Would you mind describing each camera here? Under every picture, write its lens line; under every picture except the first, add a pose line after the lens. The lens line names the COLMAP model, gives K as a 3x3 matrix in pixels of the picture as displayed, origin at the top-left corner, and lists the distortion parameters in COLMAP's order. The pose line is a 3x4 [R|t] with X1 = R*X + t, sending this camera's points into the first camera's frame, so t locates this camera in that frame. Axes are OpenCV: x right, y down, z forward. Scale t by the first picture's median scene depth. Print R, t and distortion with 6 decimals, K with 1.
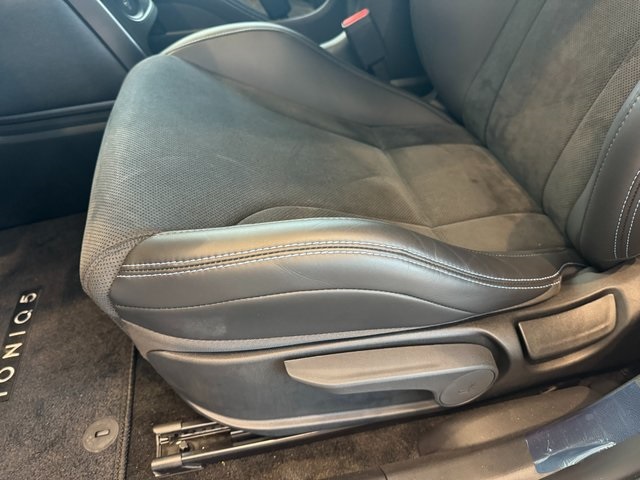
lens RADIAL K [[463.4, 0, 317.0], [0, 463.4, 237.2], [0, 0, 1]] dist [0.013576, -0.010670]
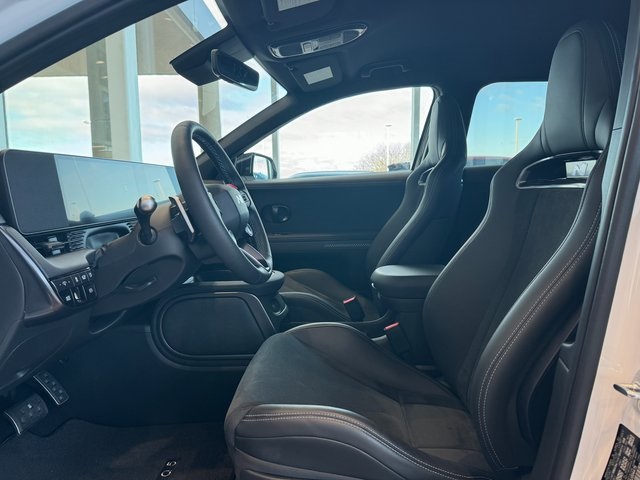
lens RADIAL K [[463.4, 0, 317.1], [0, 463.4, 239.9], [0, 0, 1]] dist [0.013576, -0.010670]
pose [[0.963879, 0.062362, -0.258936, 0.252821], [-0.197791, 0.818690, -0.539097, 0.281348], [0.178370, 0.570840, 0.801453, -0.691594]]
